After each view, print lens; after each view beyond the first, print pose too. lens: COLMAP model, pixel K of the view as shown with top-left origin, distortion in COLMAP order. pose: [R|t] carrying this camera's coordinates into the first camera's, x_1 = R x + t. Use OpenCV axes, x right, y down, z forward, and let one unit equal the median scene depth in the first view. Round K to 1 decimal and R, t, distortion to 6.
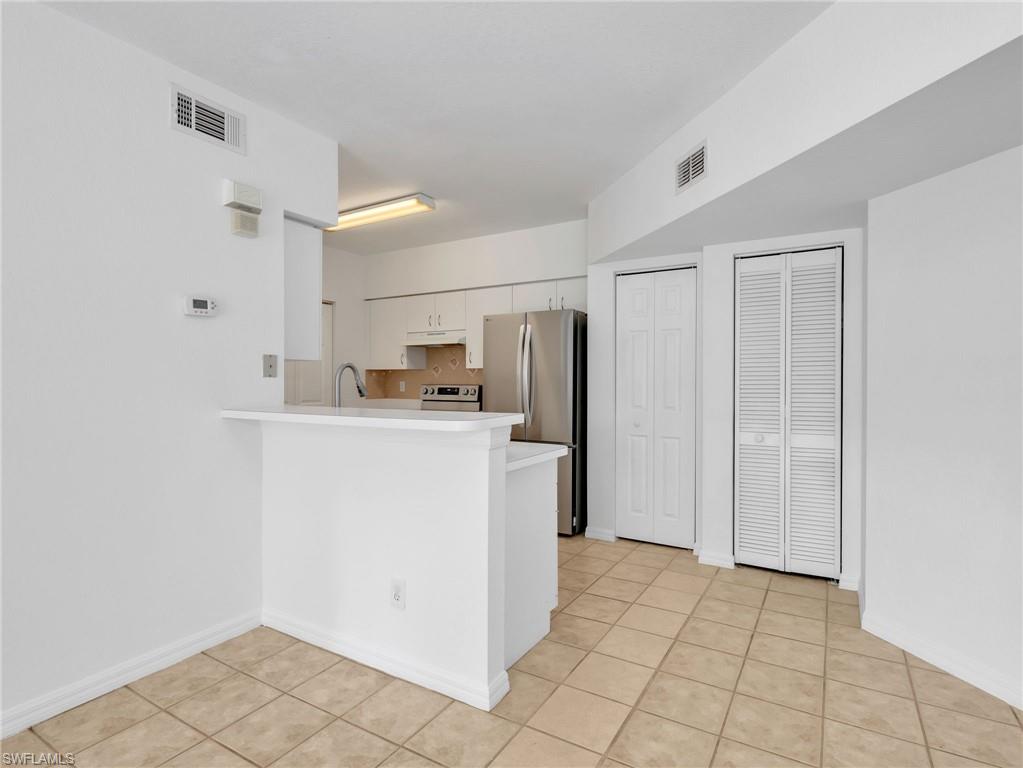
lens RADIAL K [[536.3, 0, 511.5], [0, 536.3, 384.0], [0, 0, 1]] dist [0.000347, -0.000425]
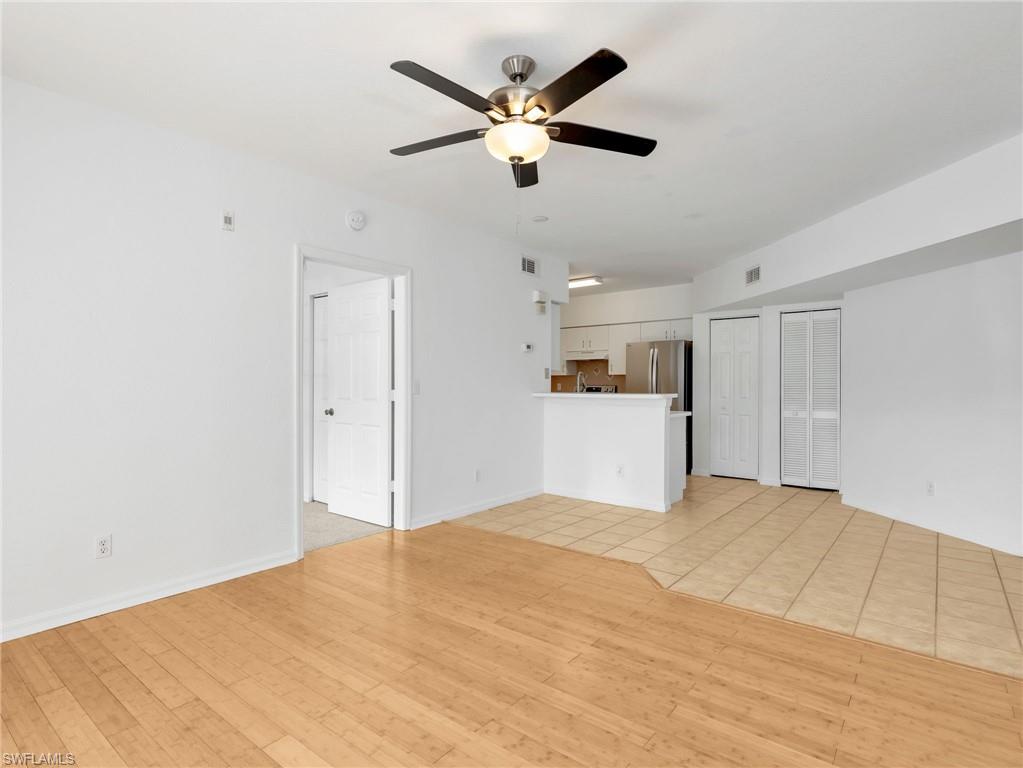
lens RADIAL K [[536.3, 0, 511.5], [0, 536.3, 384.0], [0, 0, 1]] dist [0.000347, -0.000425]
pose [[0.991601, 0.003140, -0.129297, -0.200309], [-0.004697, 0.999920, -0.011736, 0.021790], [0.129250, 0.012244, 0.991536, -0.731581]]
